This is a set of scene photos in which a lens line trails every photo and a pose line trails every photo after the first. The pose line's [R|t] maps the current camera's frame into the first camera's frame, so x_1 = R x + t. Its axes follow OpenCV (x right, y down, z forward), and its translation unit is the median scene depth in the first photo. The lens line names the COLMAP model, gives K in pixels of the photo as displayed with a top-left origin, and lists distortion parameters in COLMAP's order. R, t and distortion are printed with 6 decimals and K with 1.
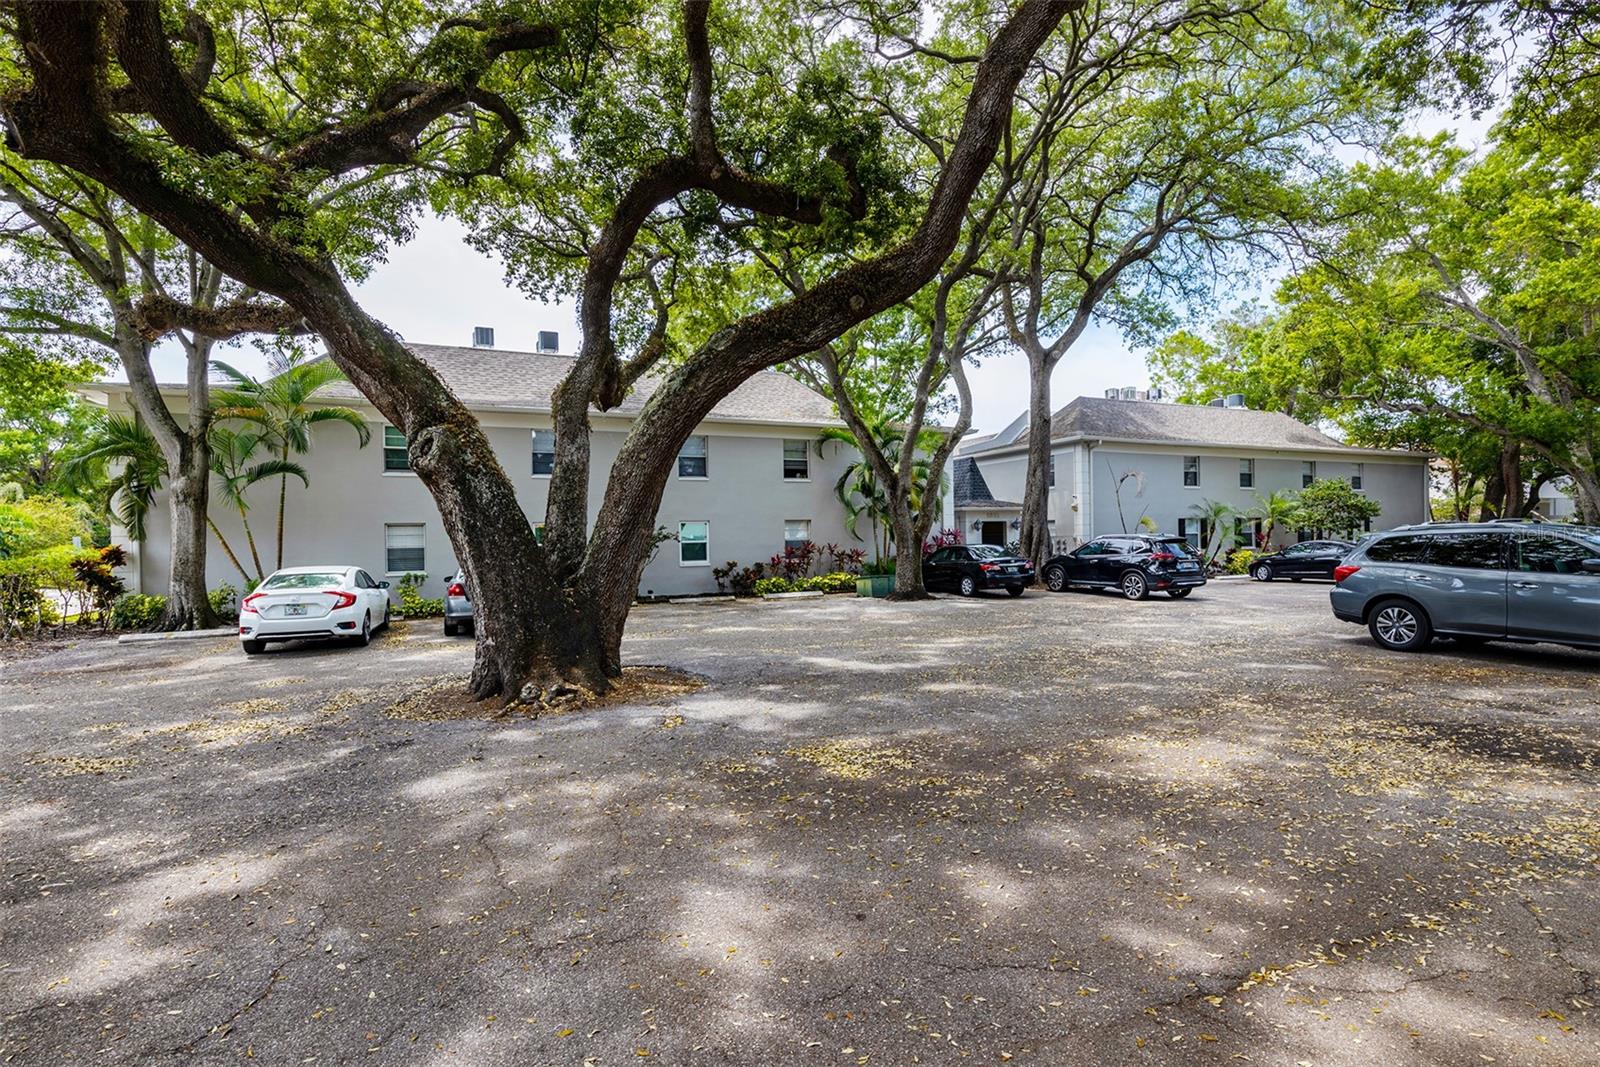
lens RADIAL K [[727.3, 0, 790.5], [0, 727.3, 538.7], [0, 0, 1]] dist [0.003573, -0.000134]
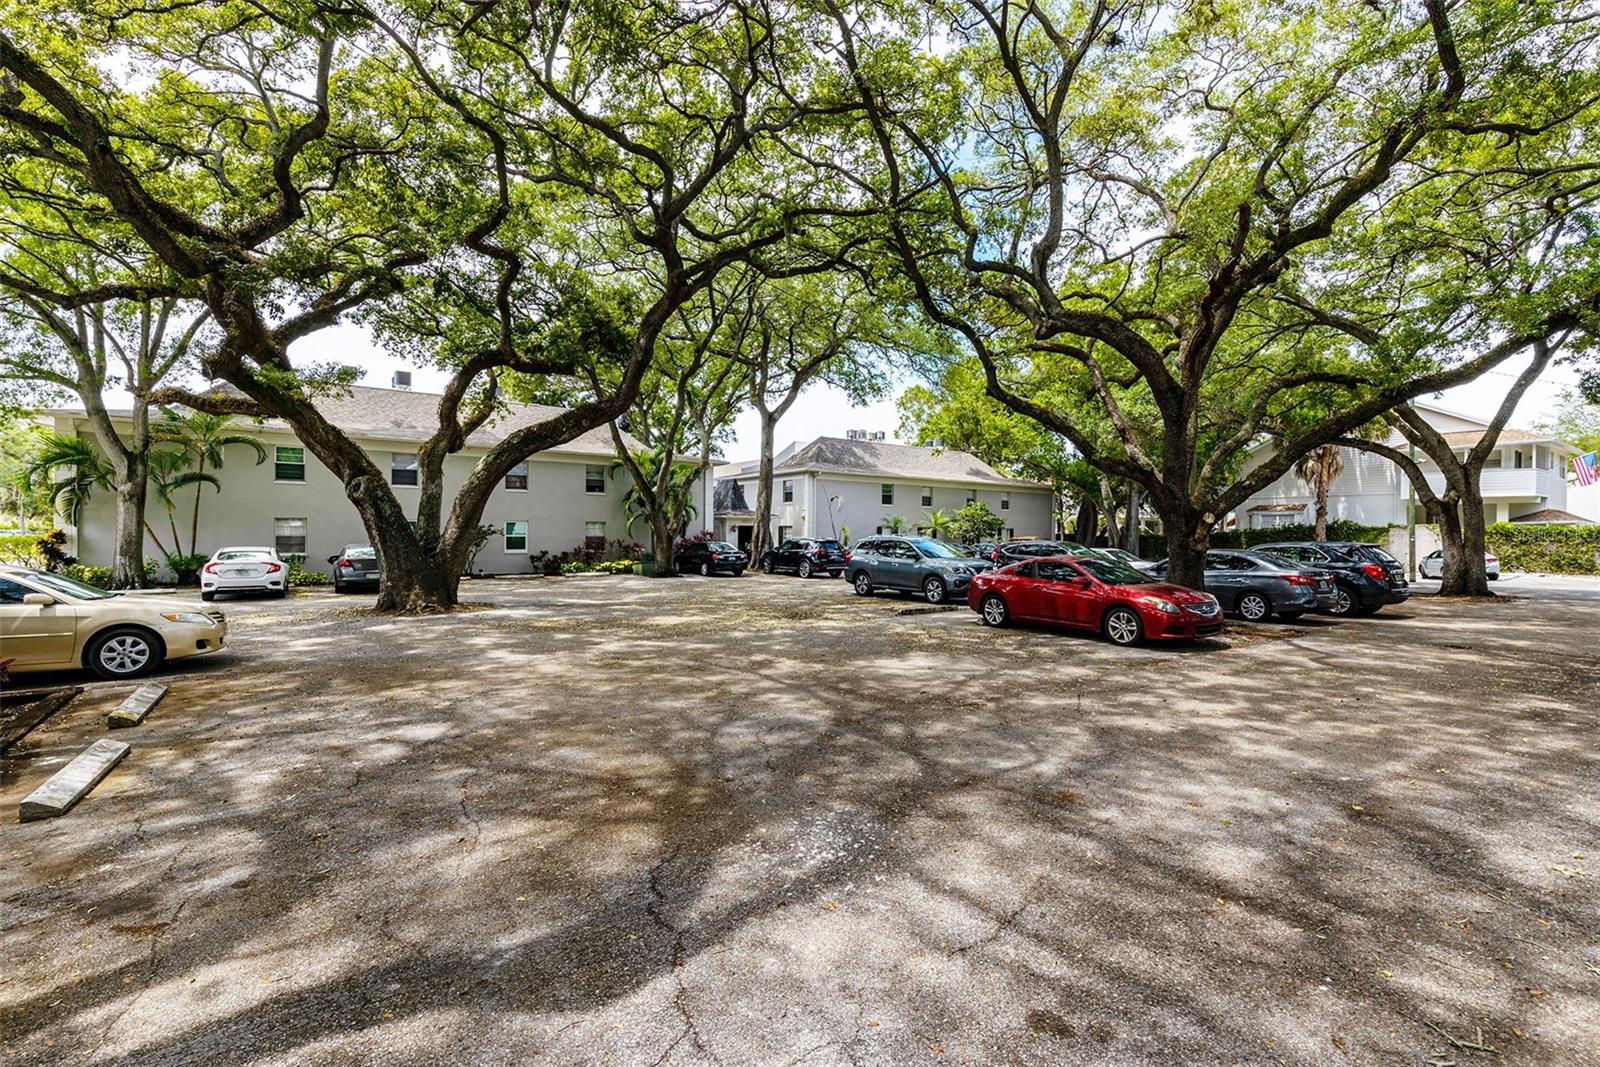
lens RADIAL K [[704.2, 0, 800.0], [0, 704.2, 533.5], [0, 0, 1]] dist [-0.000145, -0.000364]
pose [[0.975097, 0.022831, 0.220602, 0.111531], [-0.022259, 0.999739, -0.005081, -0.006081], [-0.220661, 0.000044, 0.975351, -0.483927]]
